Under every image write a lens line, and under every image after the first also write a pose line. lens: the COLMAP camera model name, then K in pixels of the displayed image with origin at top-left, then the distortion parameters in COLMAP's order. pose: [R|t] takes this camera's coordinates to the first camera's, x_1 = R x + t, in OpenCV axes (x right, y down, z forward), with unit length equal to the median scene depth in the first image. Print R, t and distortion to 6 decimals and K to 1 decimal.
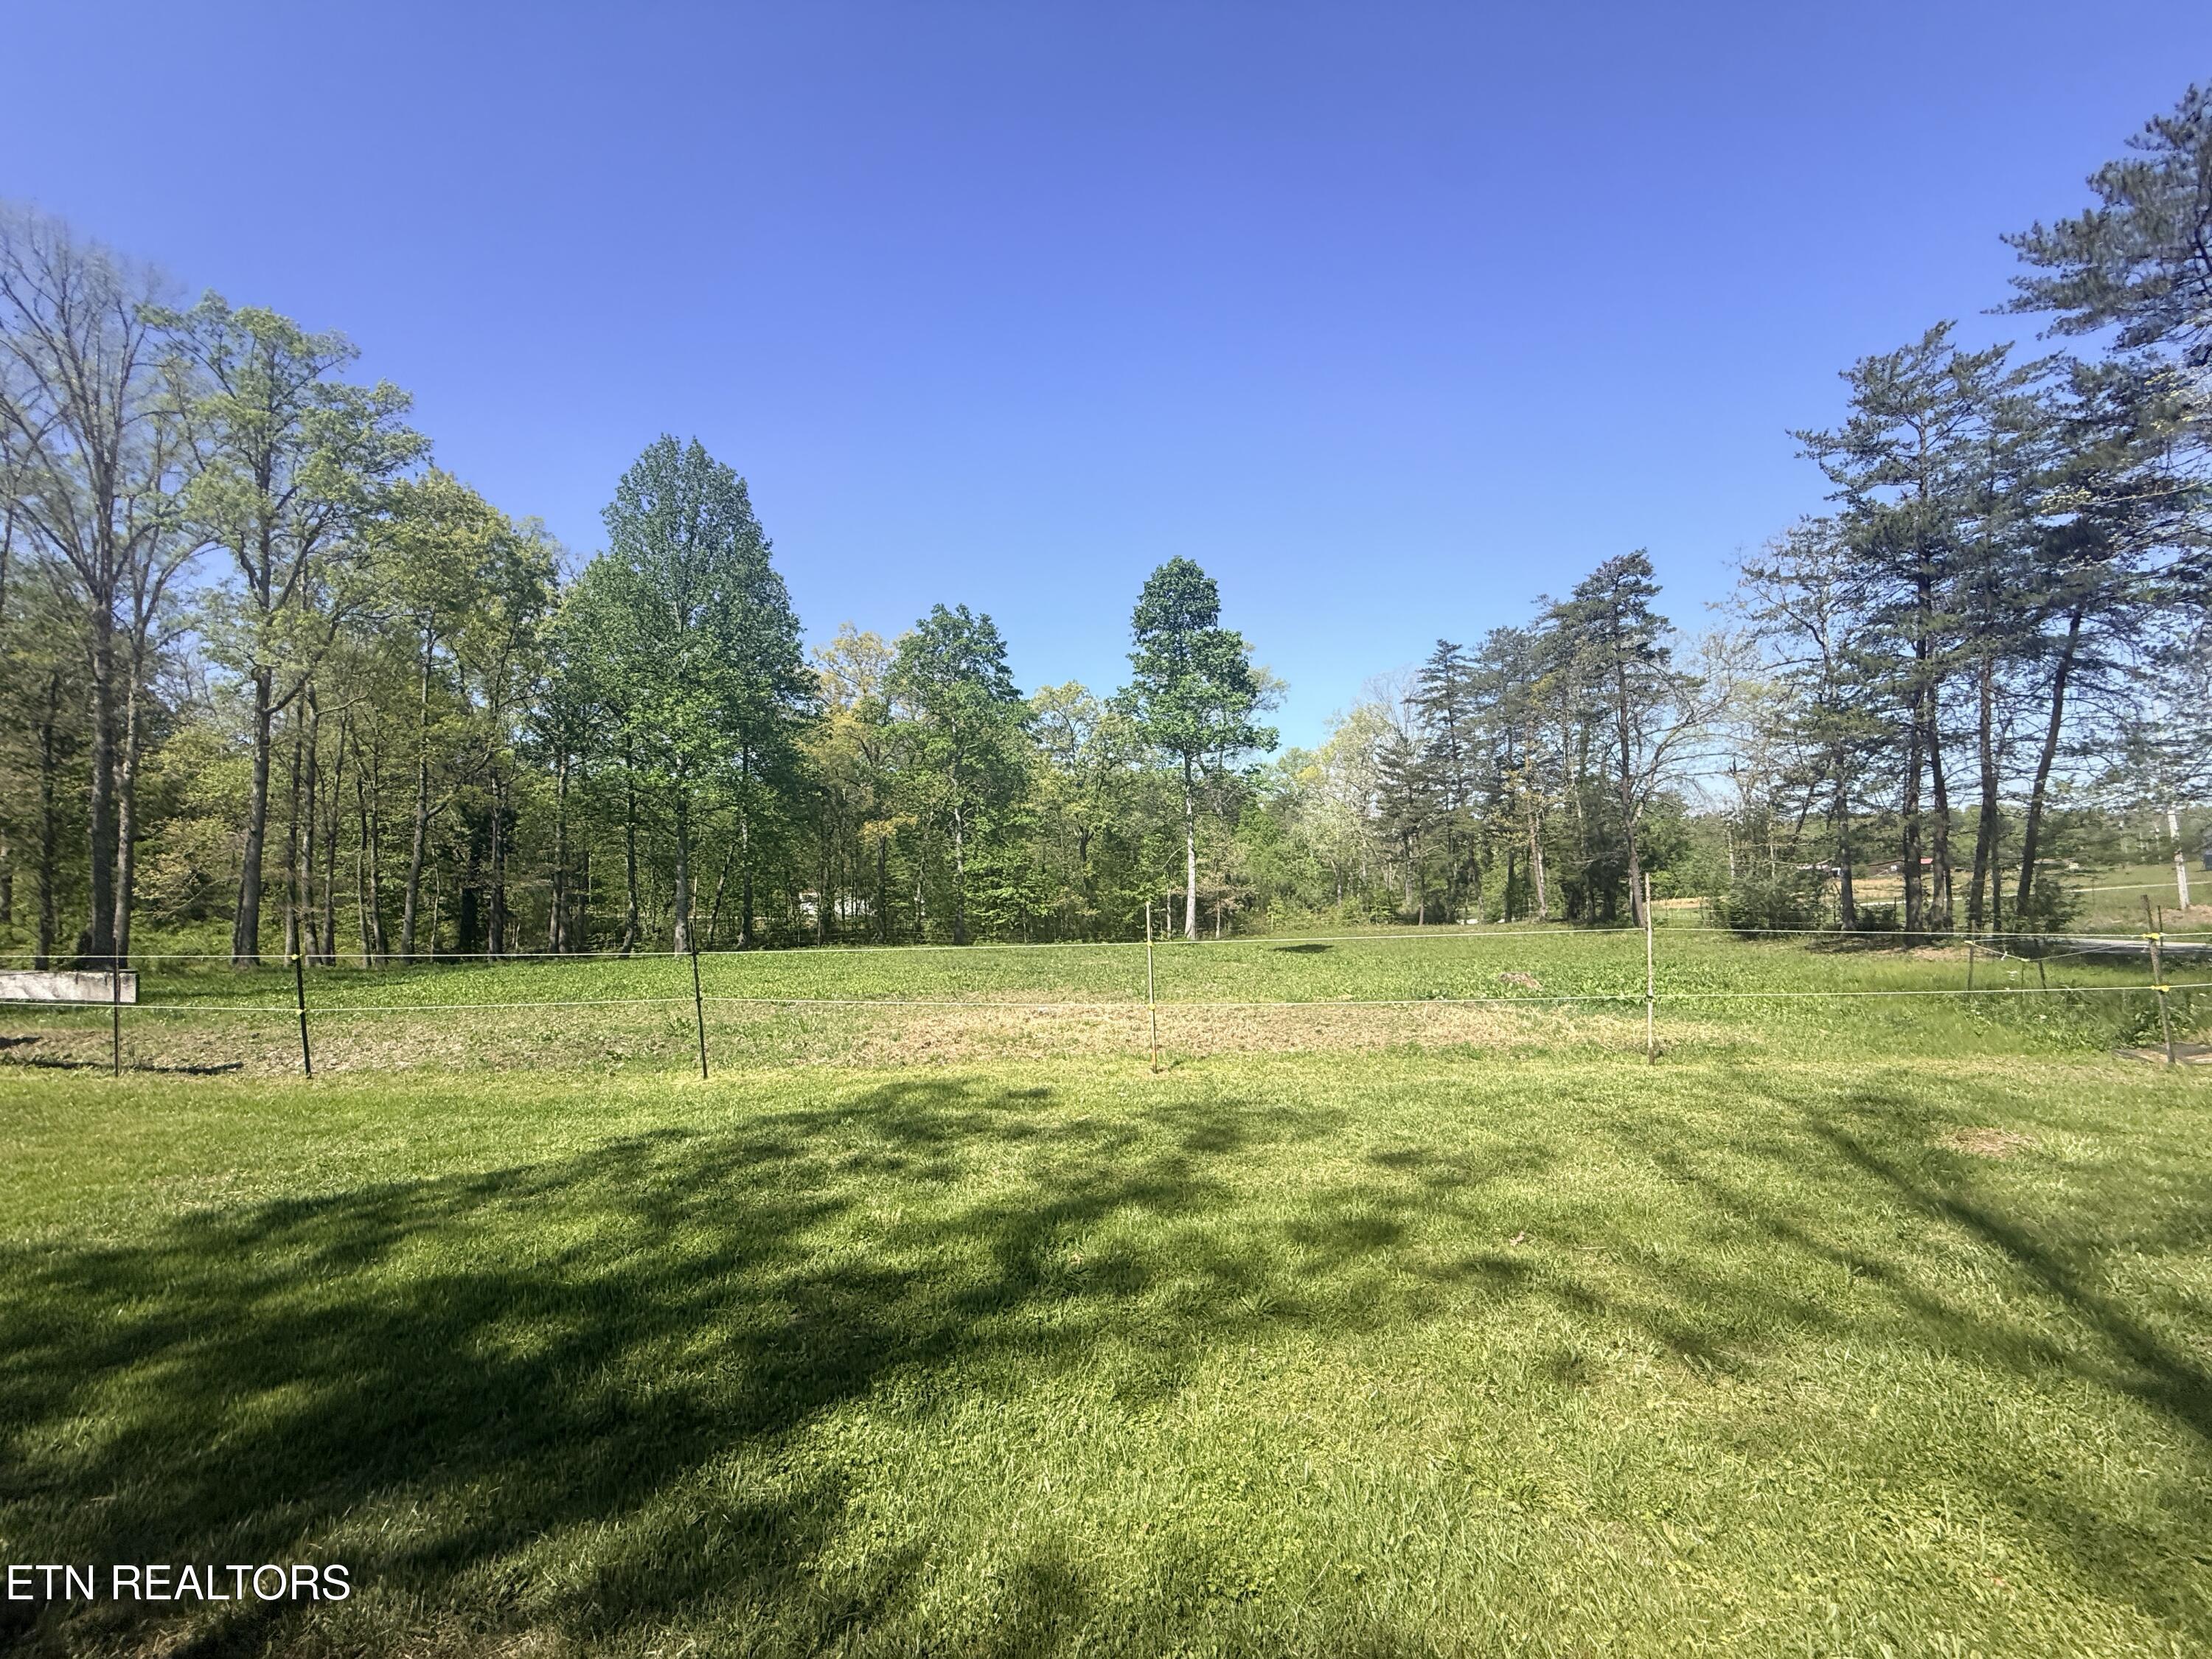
lens RADIAL K [[883.6, 0, 1102.8], [0, 883.6, 828.6], [0, 0, 1]] dist [0.000472, 0.000063]
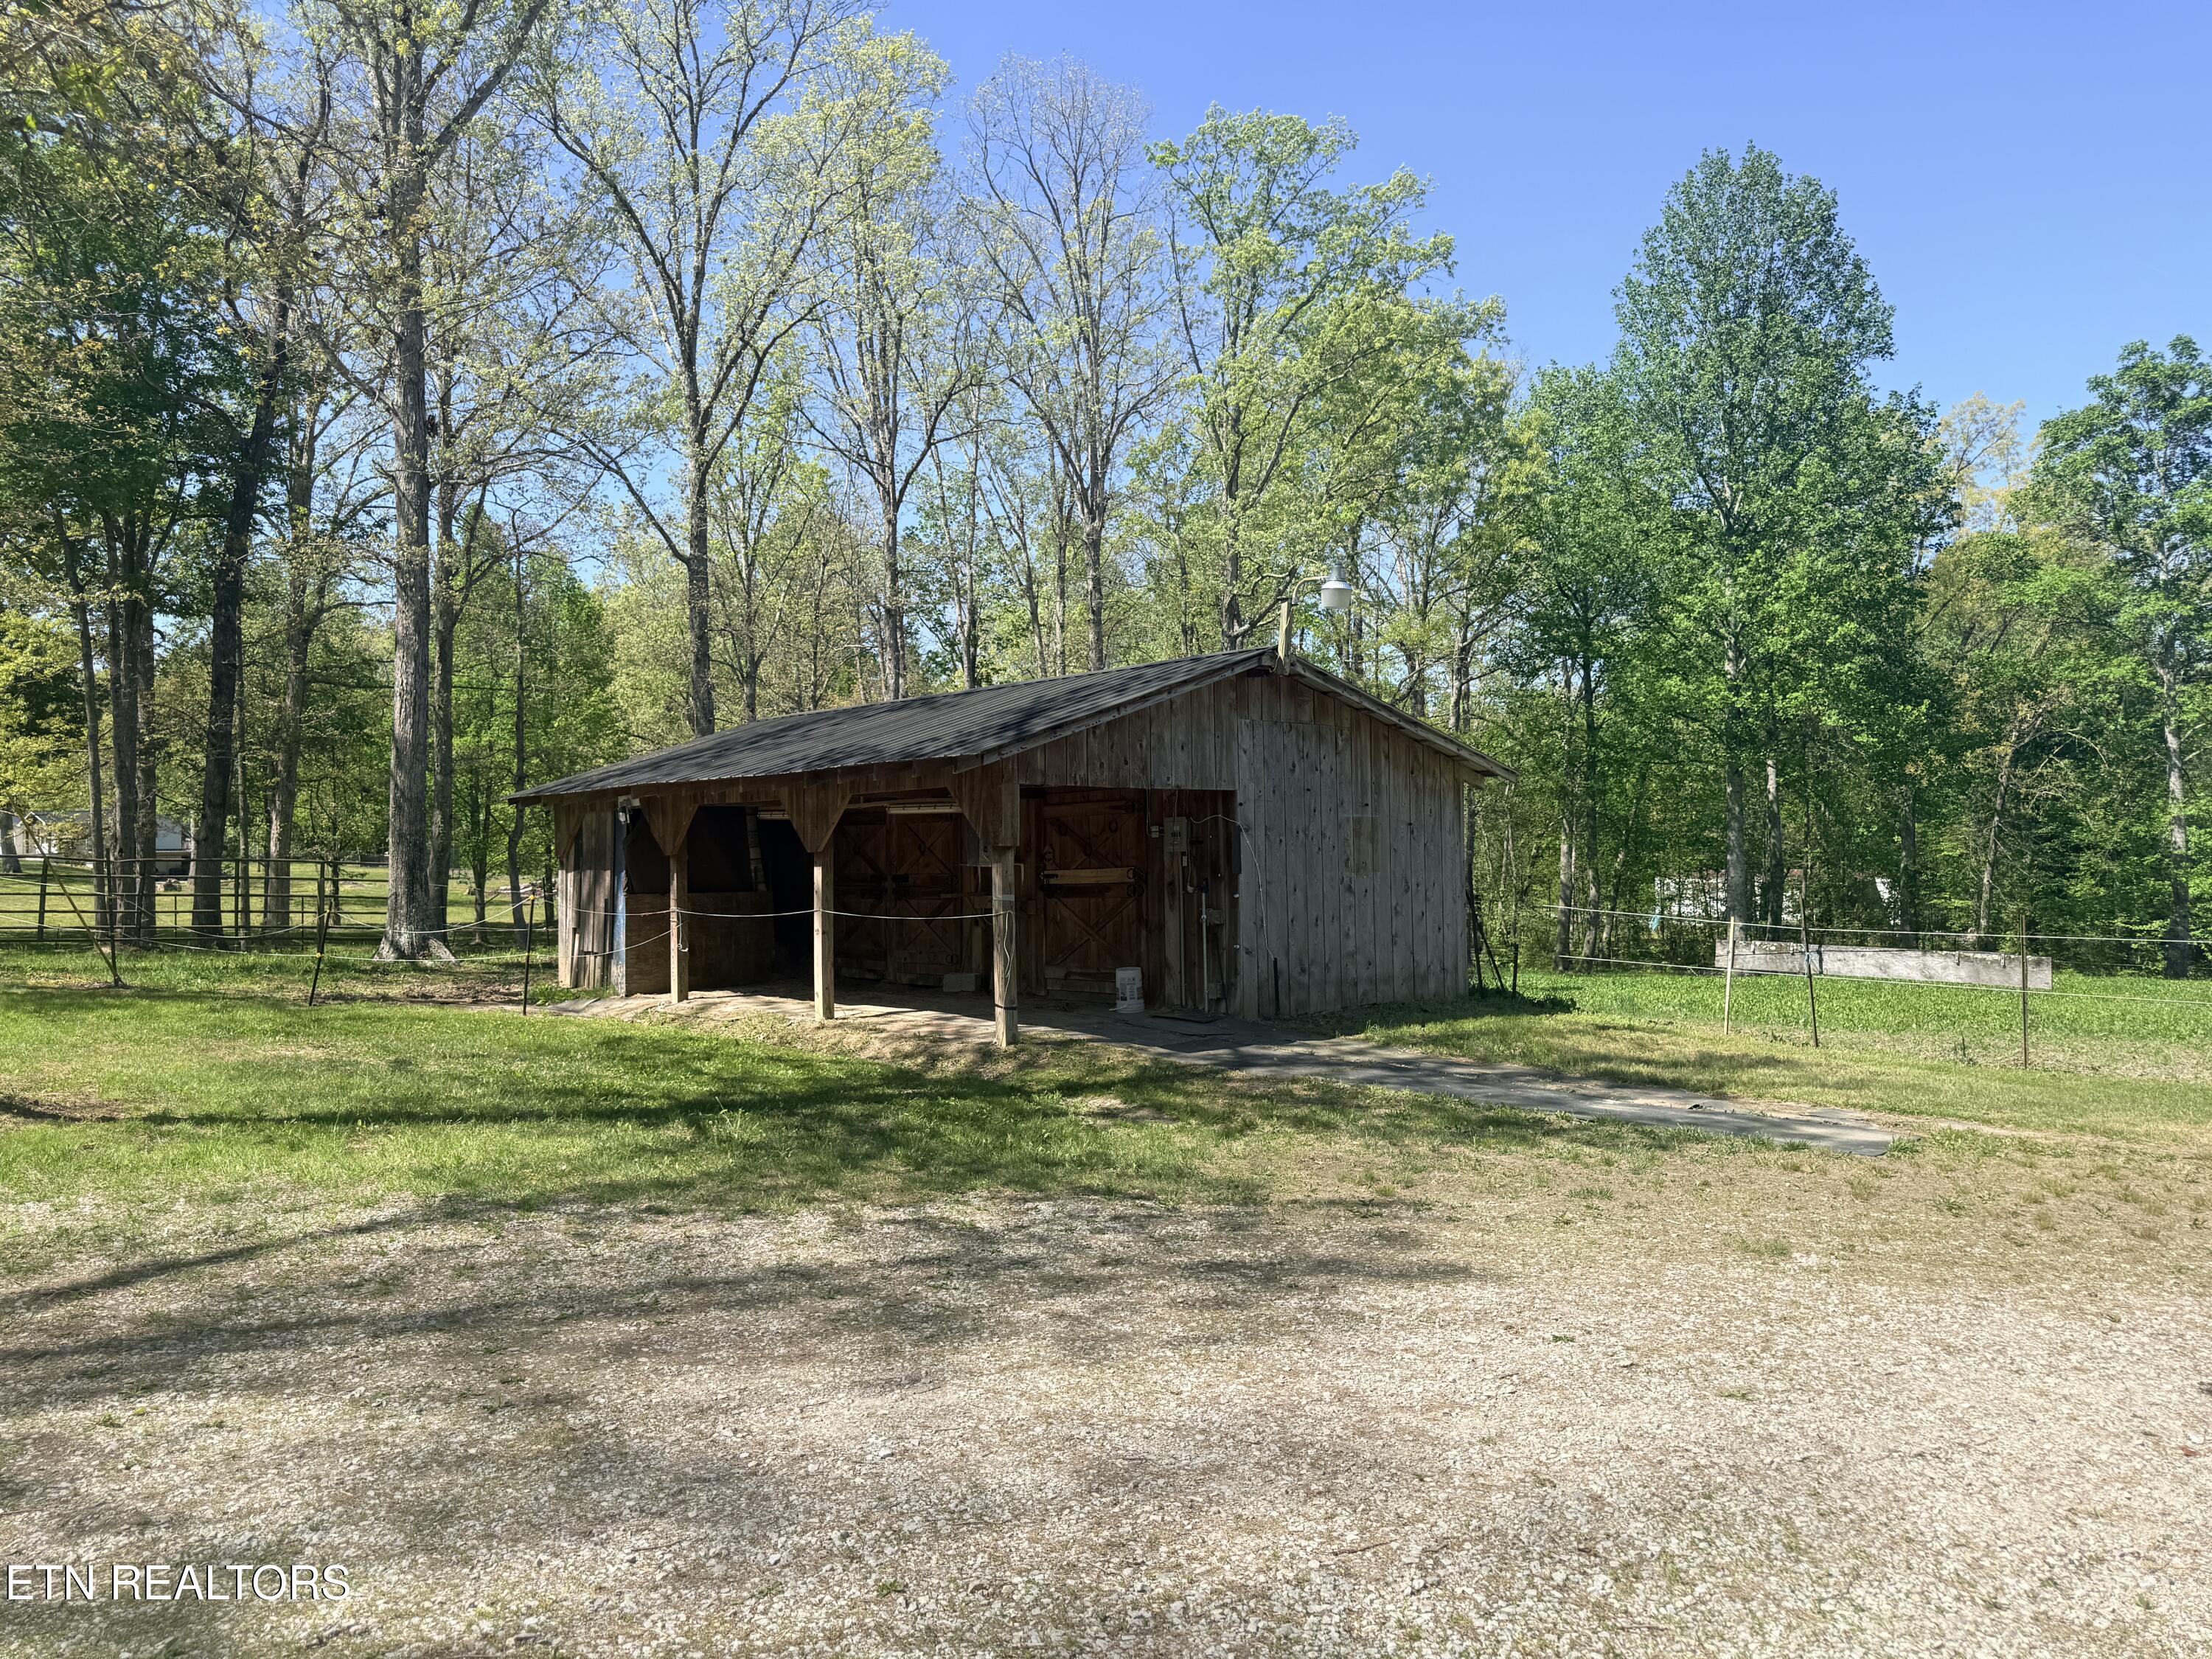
lens RADIAL K [[1558.8, 0, 1094.1], [0, 1558.8, 820.3], [0, 0, 1]] dist [0.057125, -0.067749]
pose [[0.831709, 0.001557, -0.555210, -0.266005], [0.018309, 0.999375, 0.030230, -0.009532], [0.554910, -0.035307, 0.831161, -0.222958]]
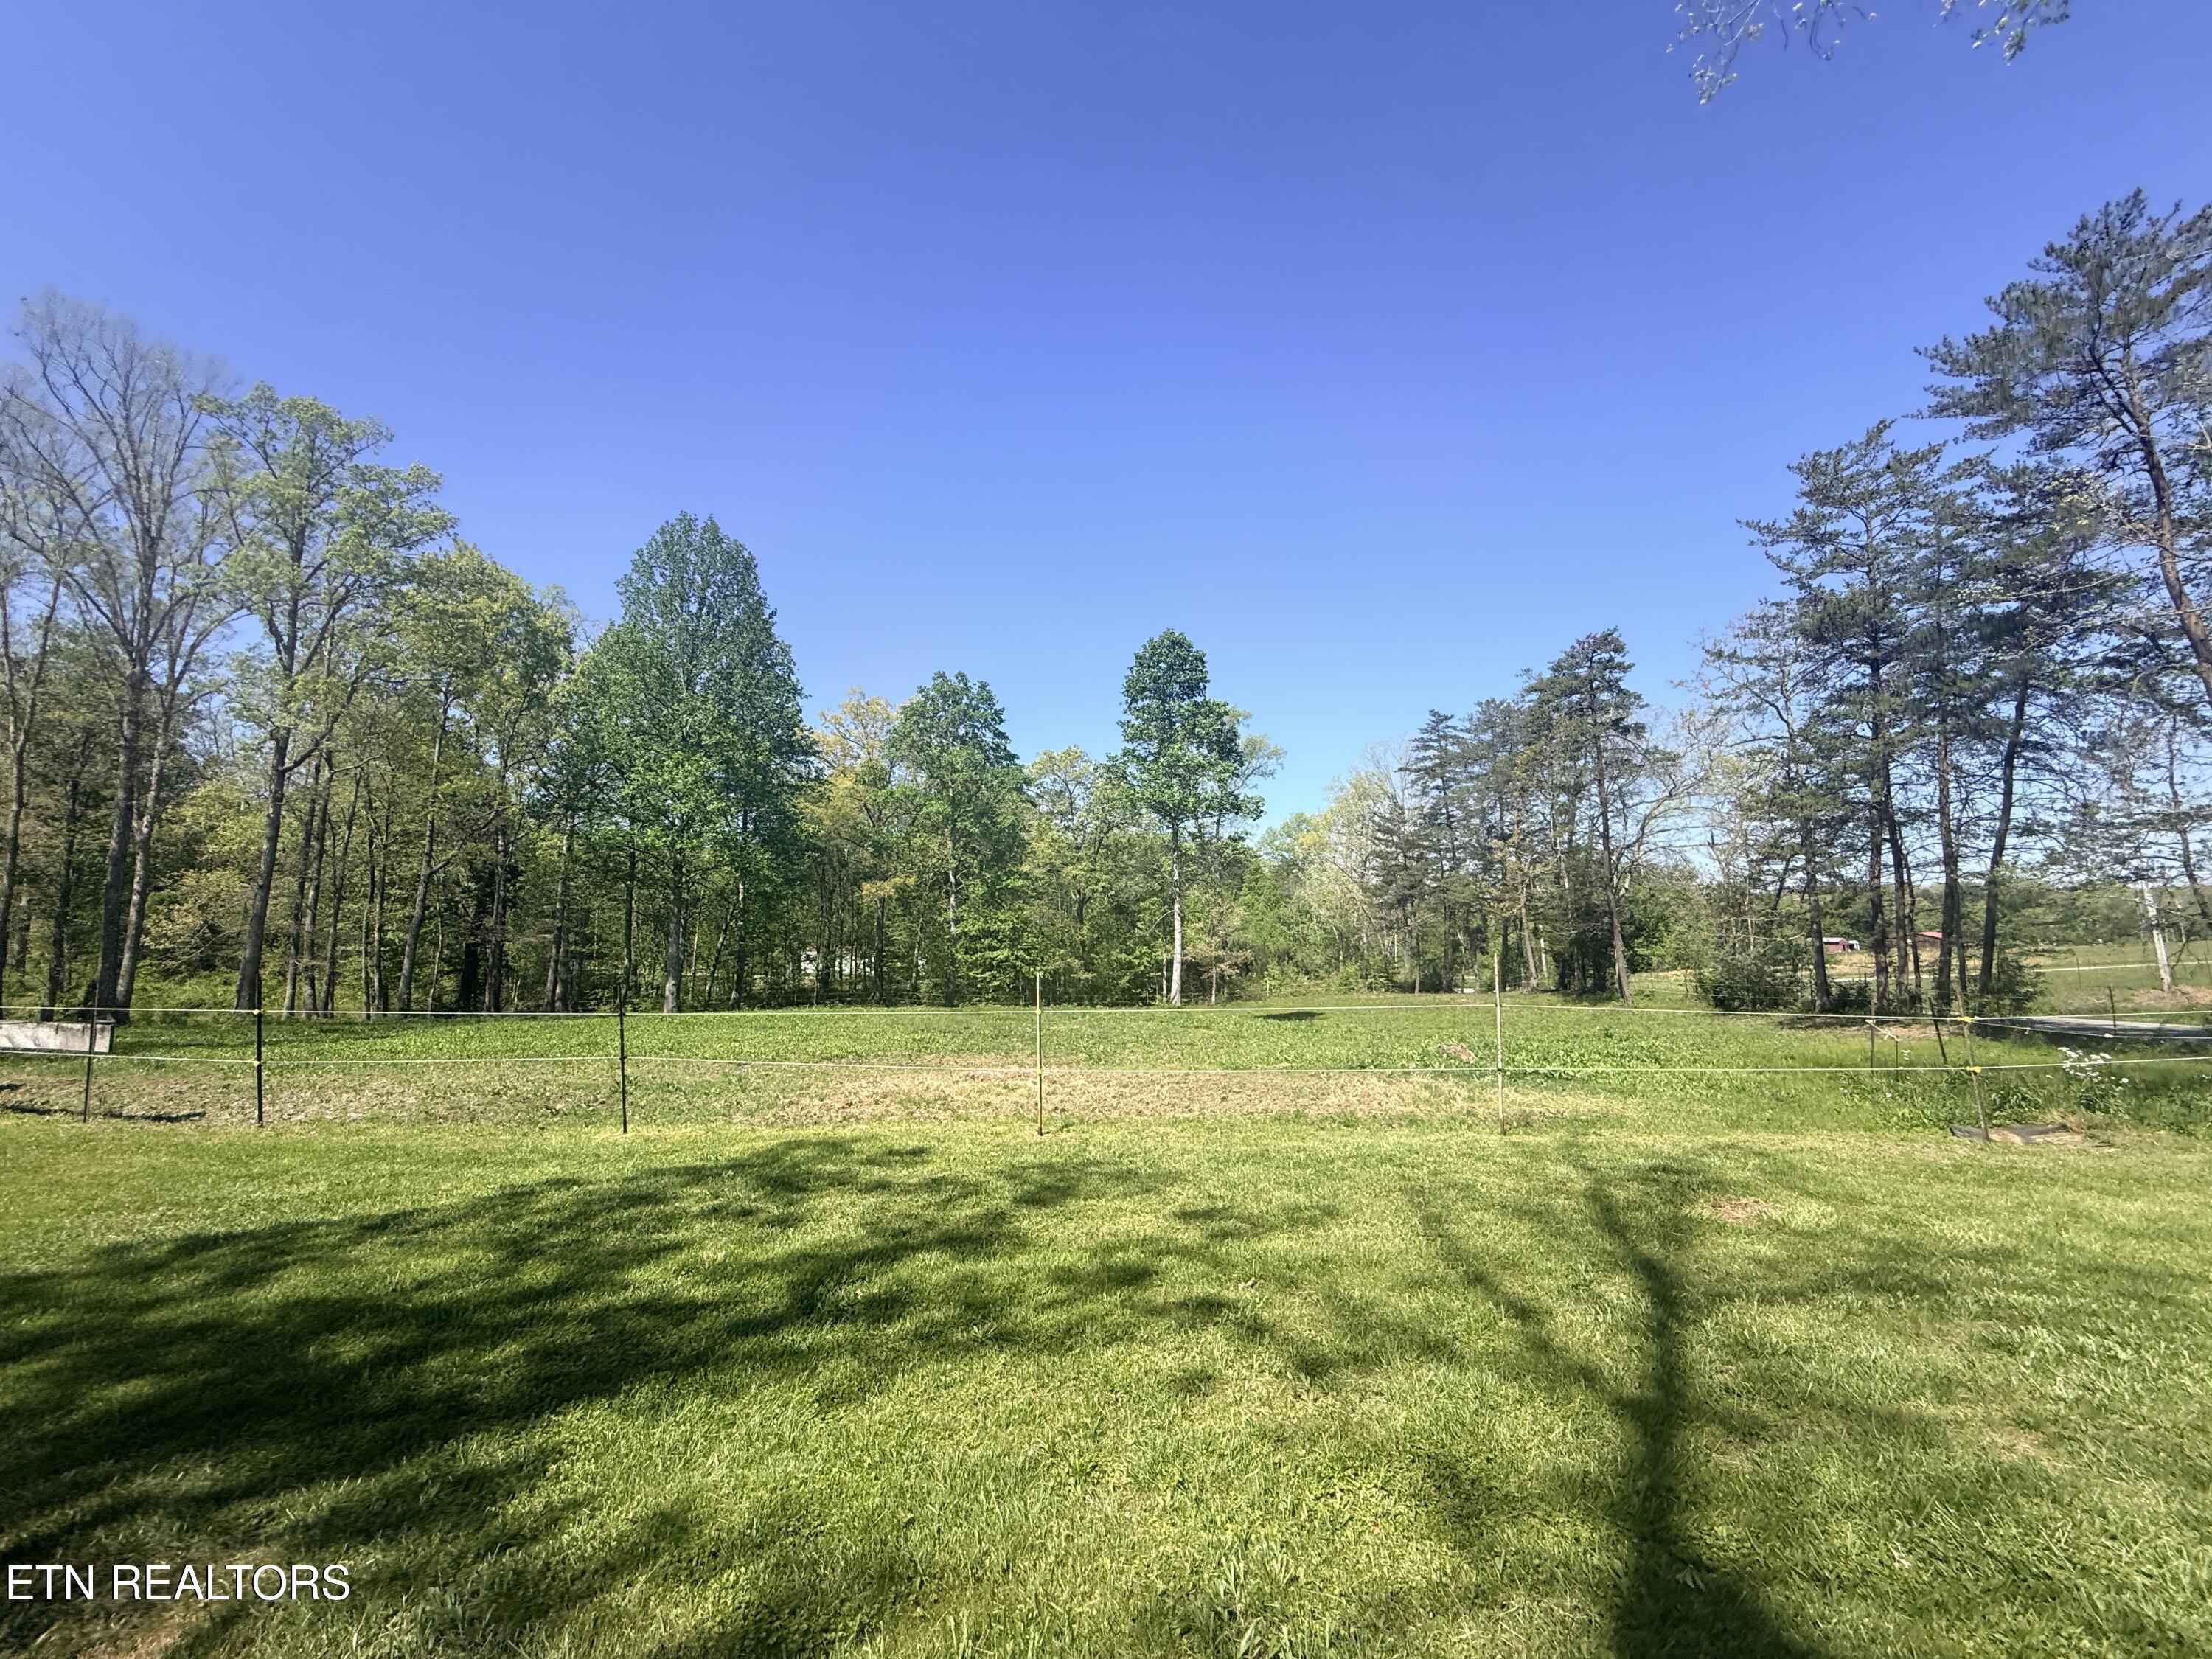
lens RADIAL K [[883.6, 0, 1102.0], [0, 883.6, 828.0], [0, 0, 1]] dist [0.000472, 0.000063]
pose [[0.999823, 0.012165, -0.014327, 0.033103], [-0.013137, 0.997472, -0.069841, -0.004237], [0.013441, 0.070017, 0.997455, -0.019815]]
